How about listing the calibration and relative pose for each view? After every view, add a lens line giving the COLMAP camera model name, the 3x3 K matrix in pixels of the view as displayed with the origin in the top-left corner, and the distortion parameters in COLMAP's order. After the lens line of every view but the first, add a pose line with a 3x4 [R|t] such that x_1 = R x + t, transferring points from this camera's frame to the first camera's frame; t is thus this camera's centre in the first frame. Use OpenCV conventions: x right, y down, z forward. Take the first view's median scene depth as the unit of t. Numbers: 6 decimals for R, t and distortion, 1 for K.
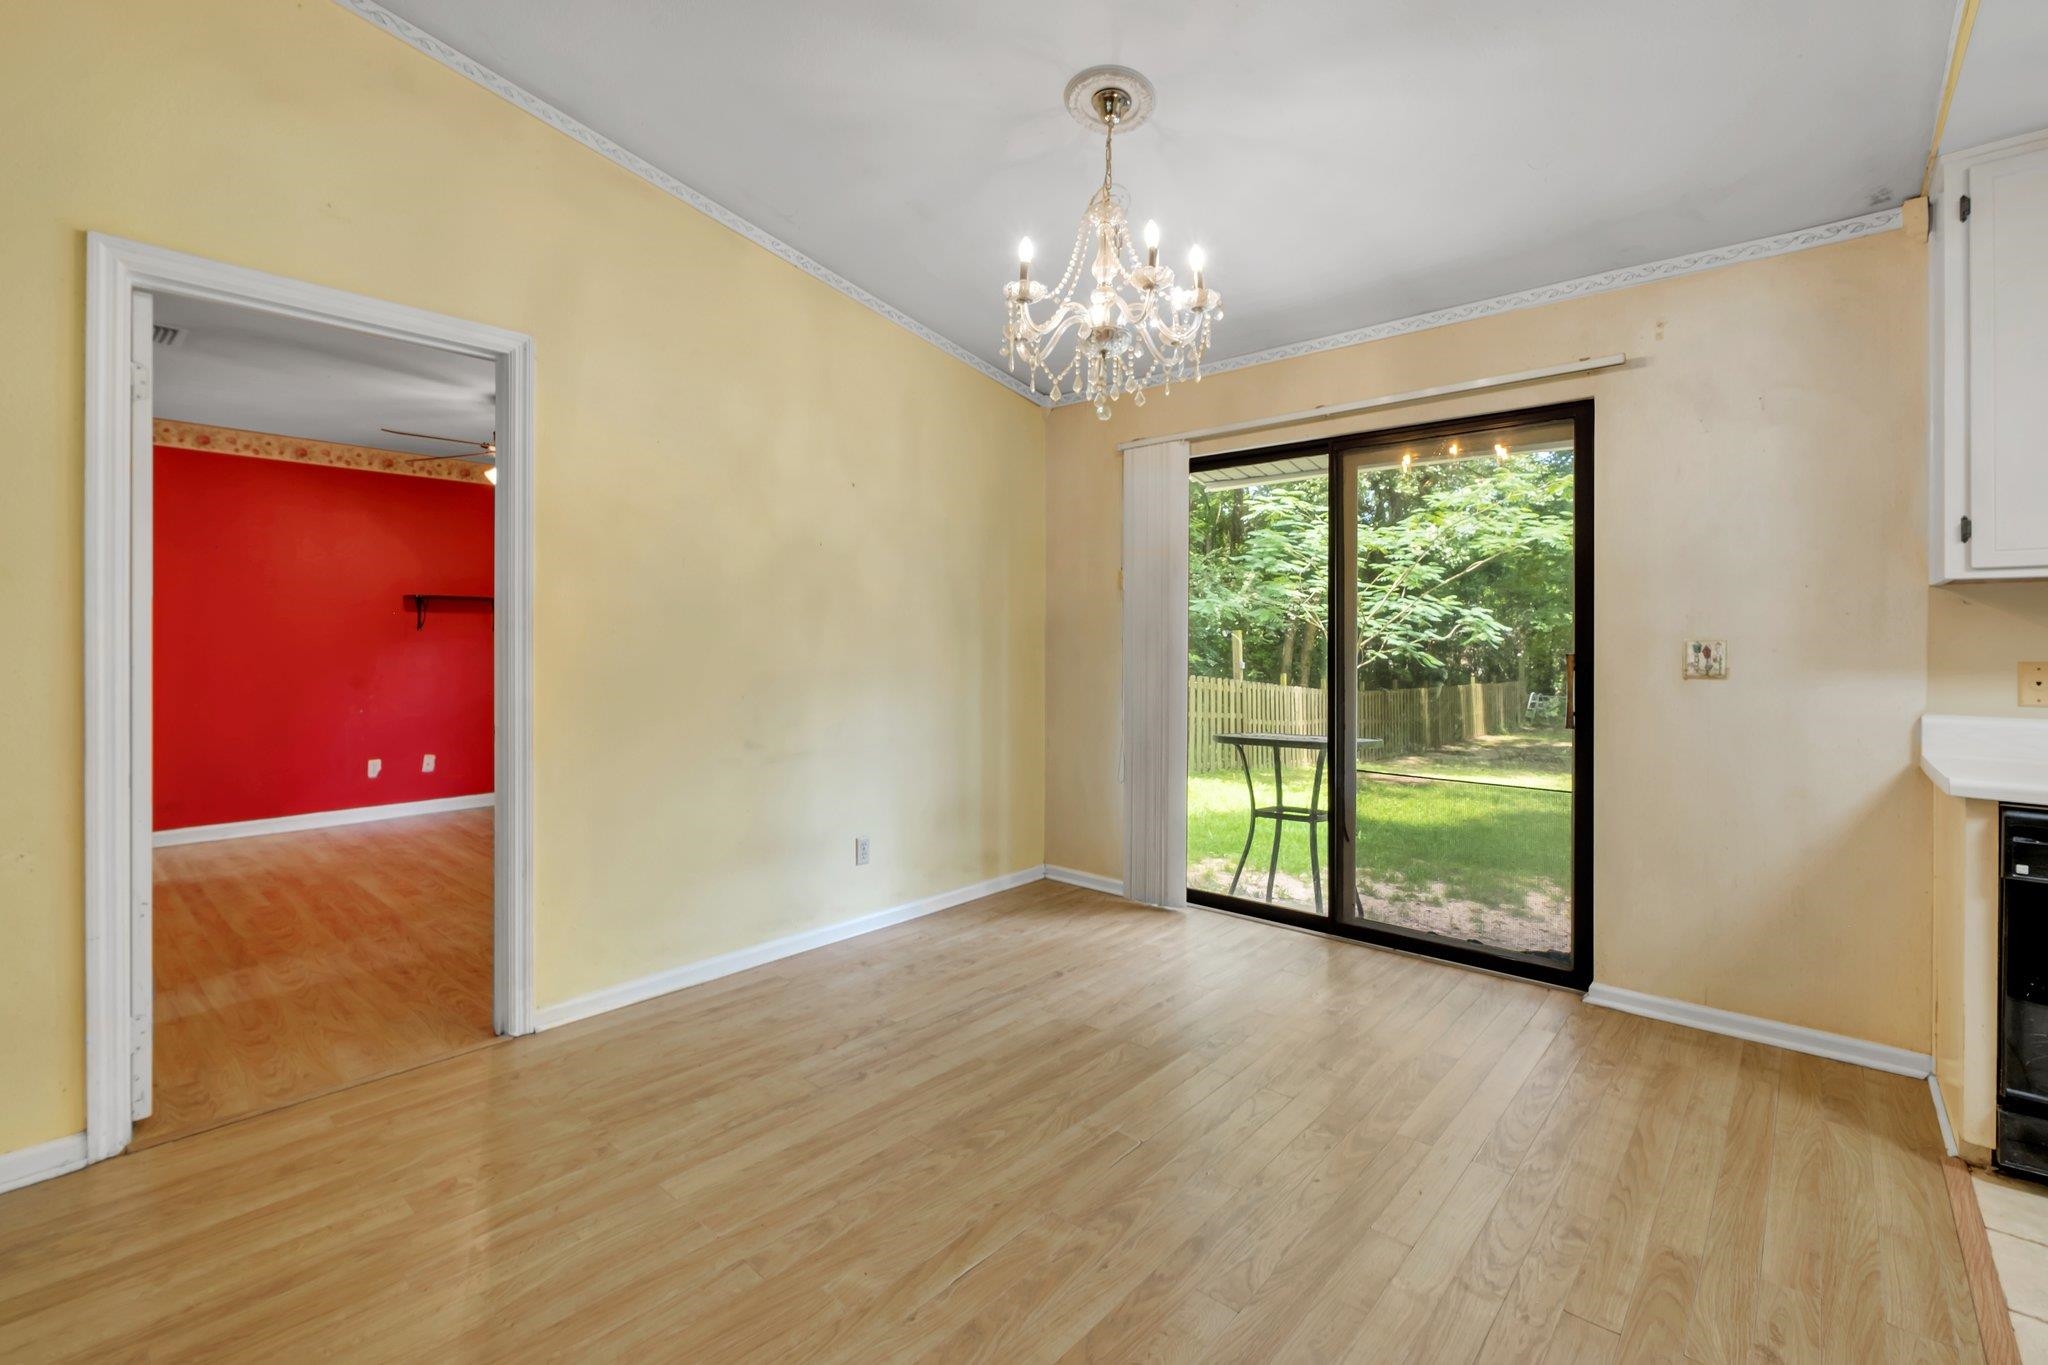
lens RADIAL K [[868.2, 0, 984.6], [0, 868.2, 639.7], [0, 0, 1]] dist [-0.017502, -0.000063]
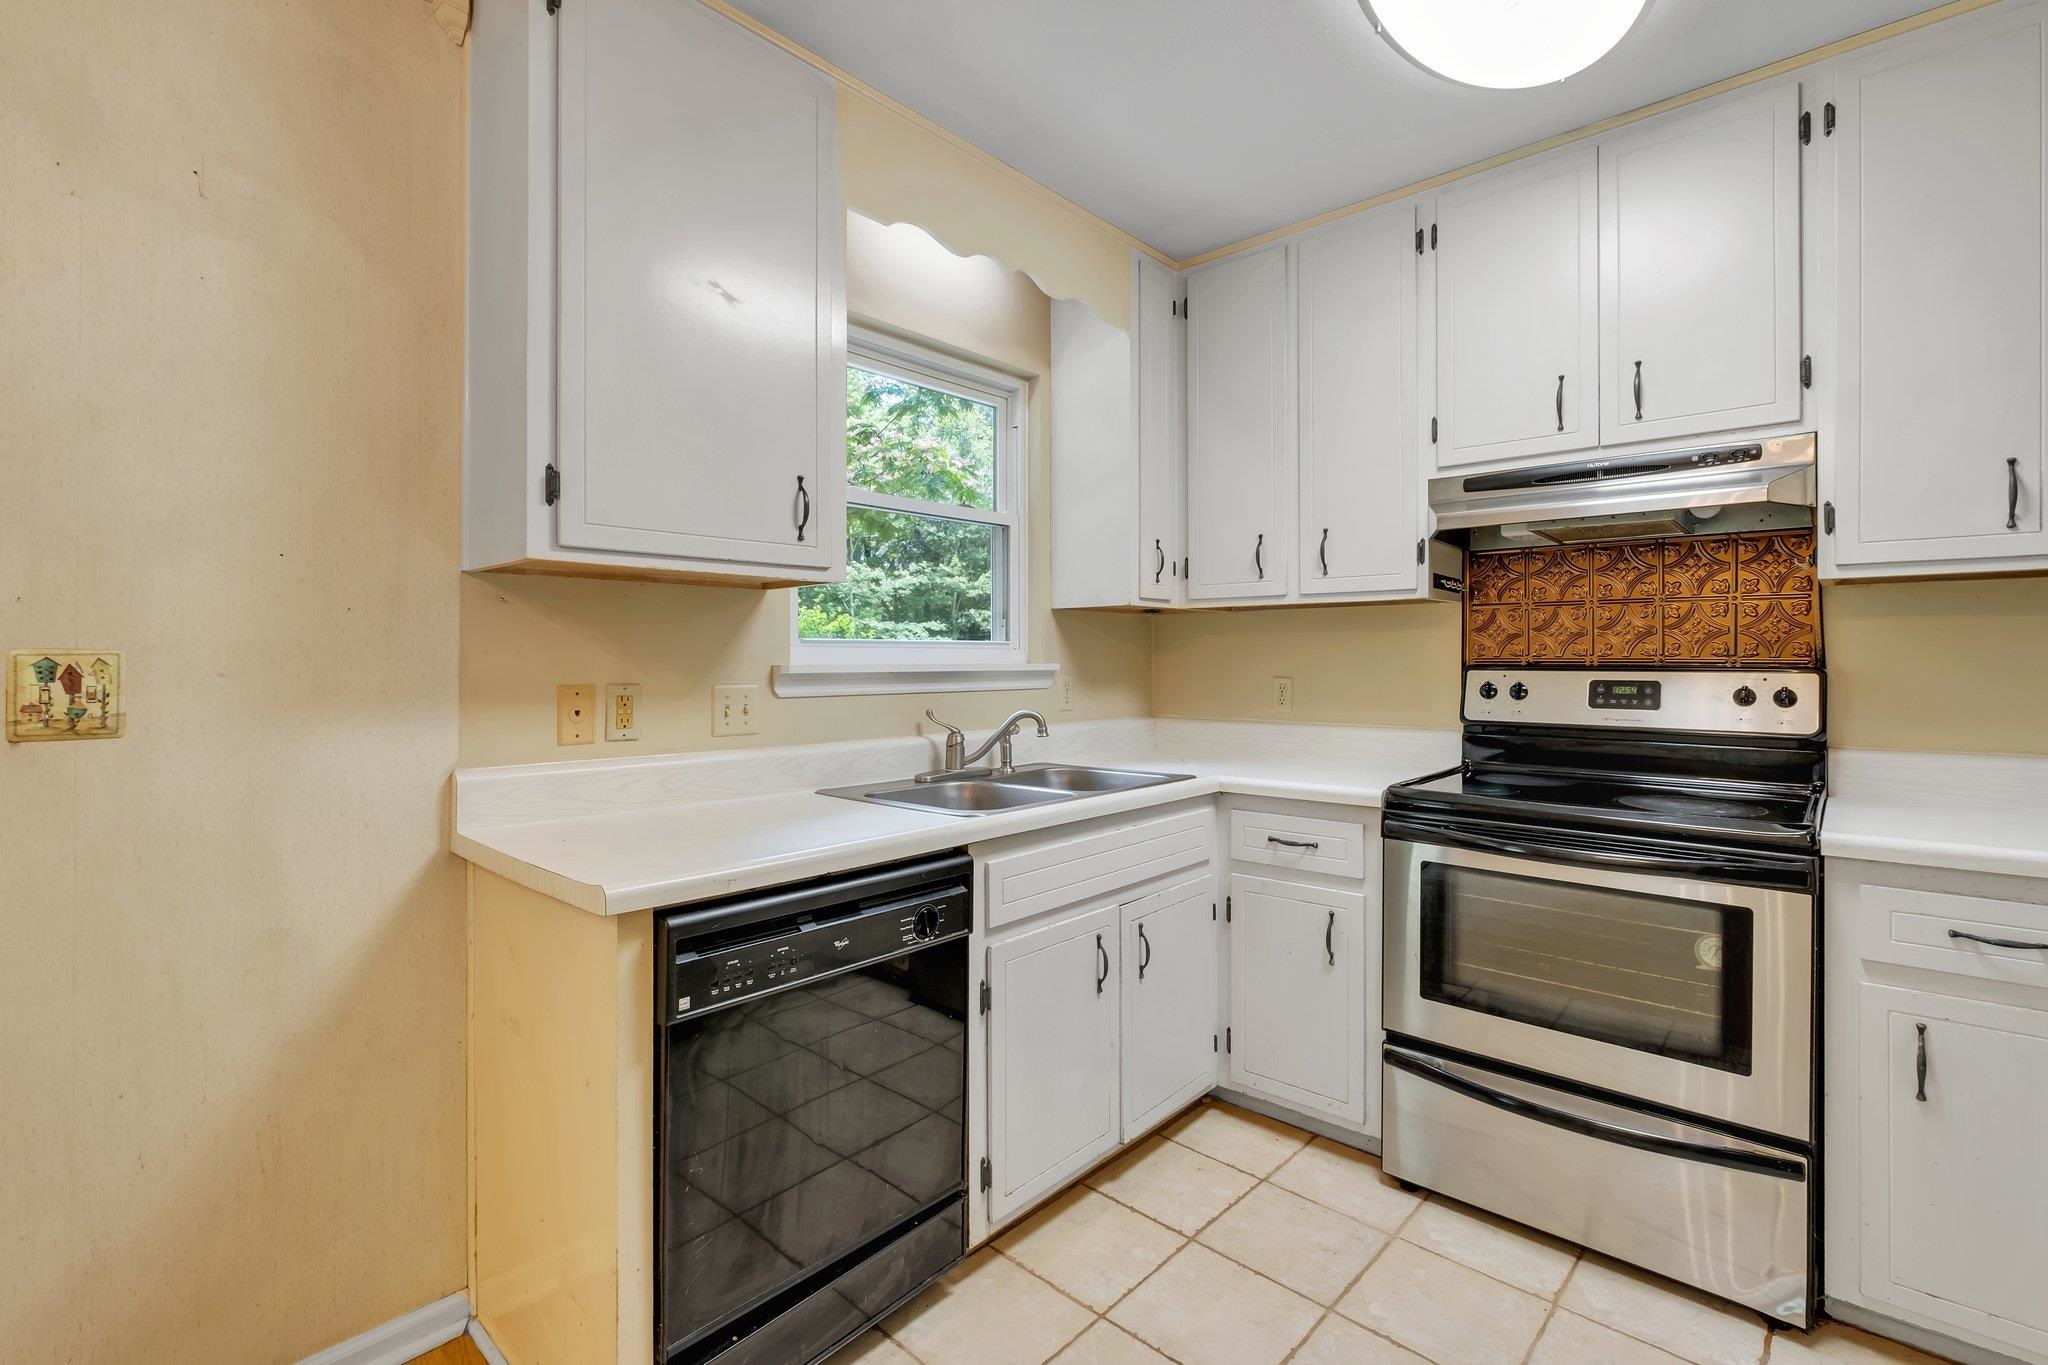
lens RADIAL K [[928.1, 0, 1026.5], [0, 928.1, 657.5], [0, 0, 1]] dist [-0.002924, -0.000166]
pose [[-0.025487, 0.002156, 0.999673, 0.392327], [-0.002069, 0.999995, -0.002210, 0.003102], [-0.999673, -0.002124, -0.025482, 0.588278]]
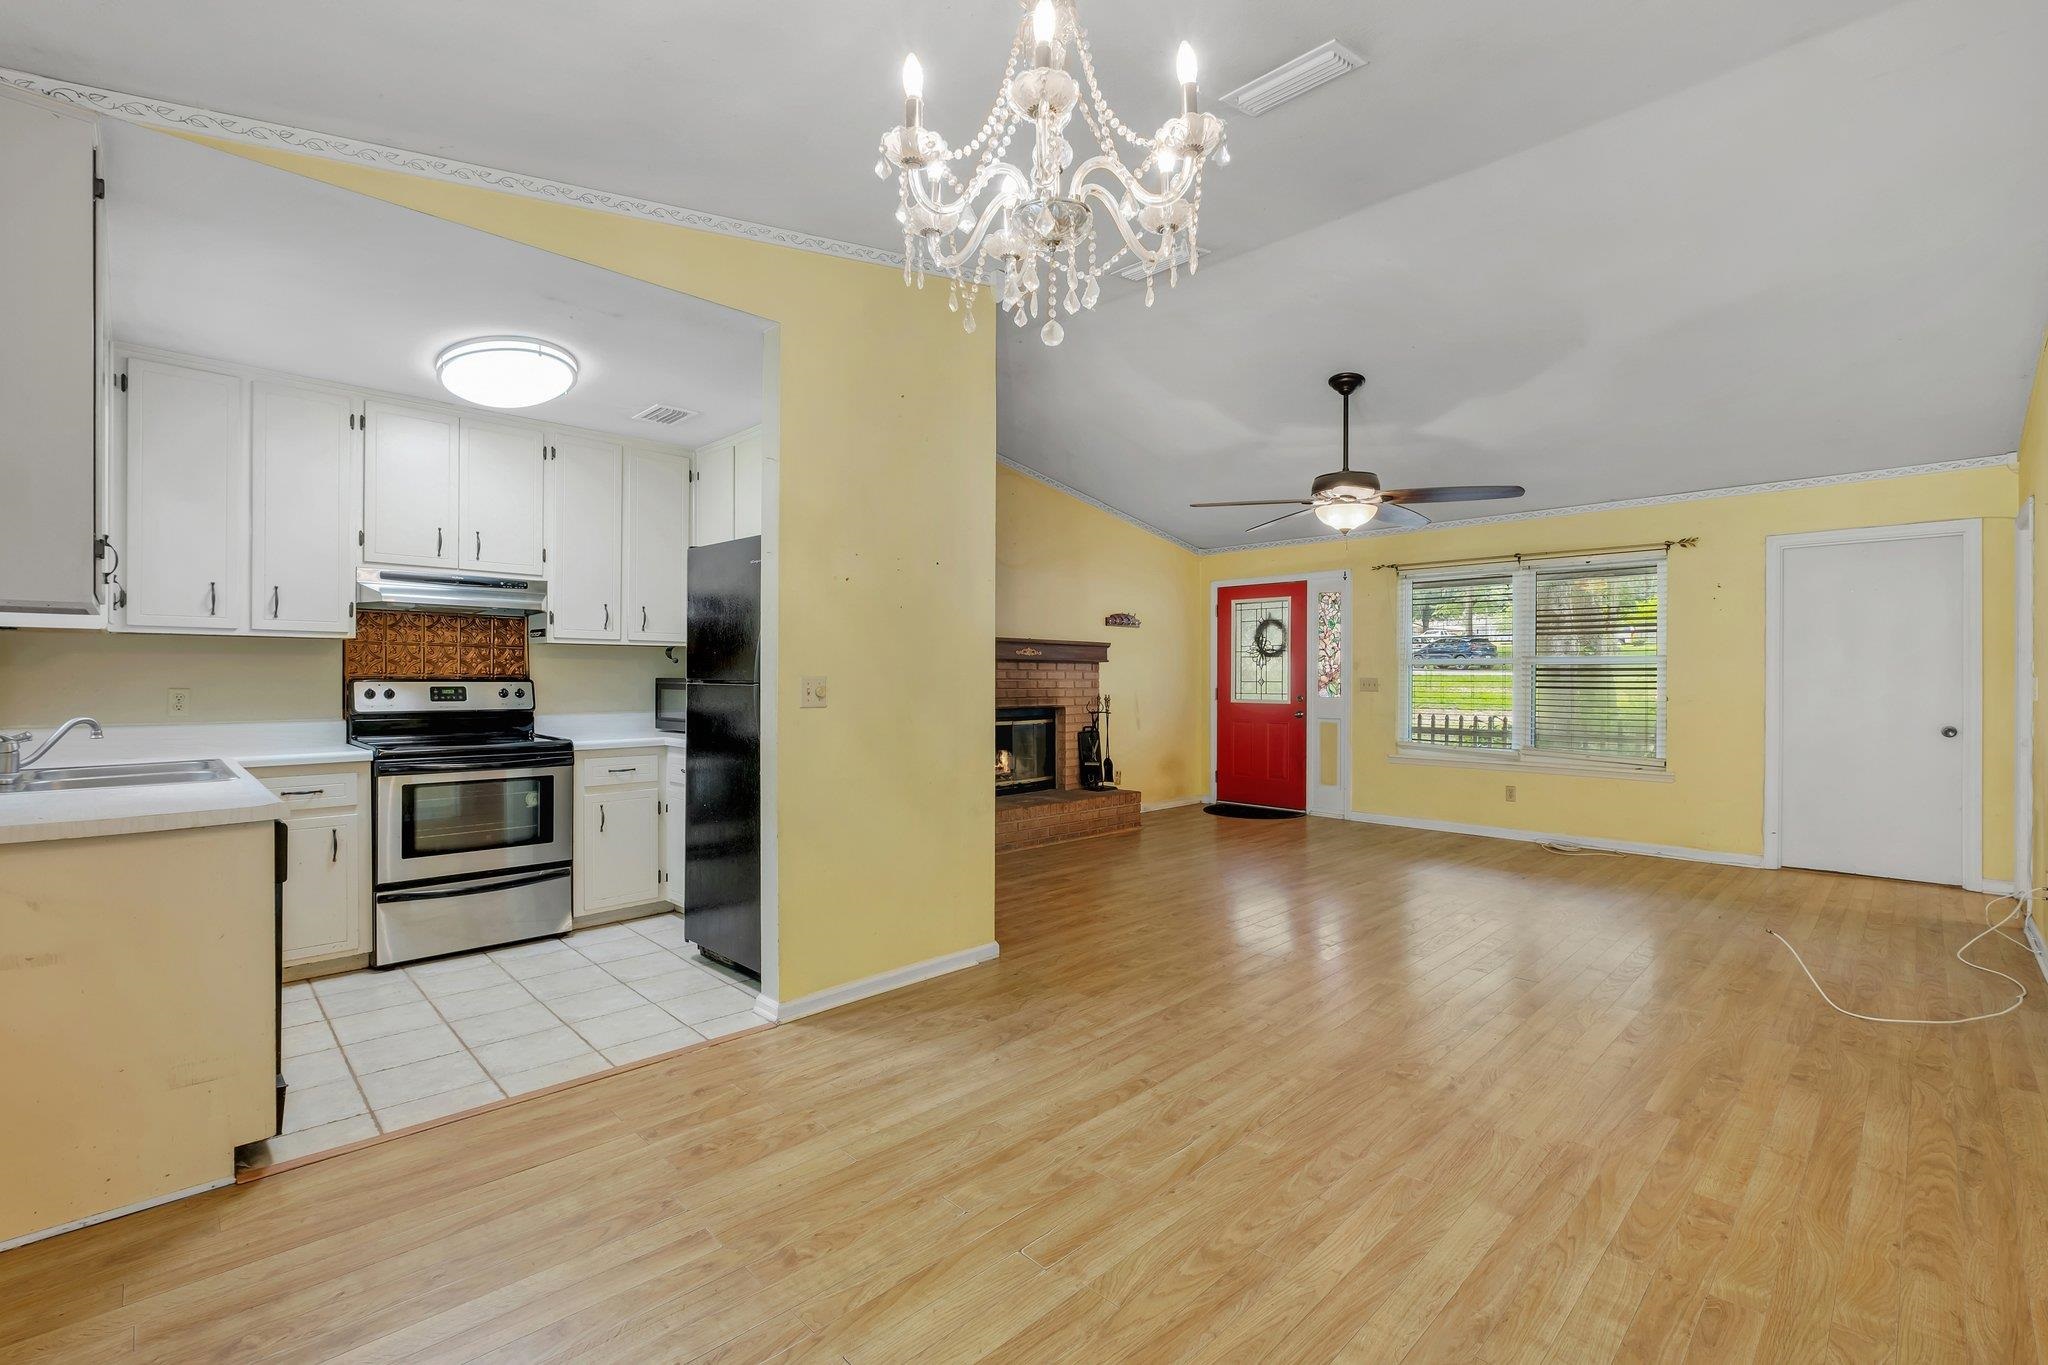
lens RADIAL K [[868.2, 0, 1010.3], [0, 868.2, 683.7], [0, 0, 1]] dist [-0.017502, -0.000063]
pose [[-0.999516, -0.004357, 0.030804, 0.151035], [-0.004178, 0.999974, 0.005879, 0.003161], [-0.030829, 0.005747, -0.999508, 1.682731]]
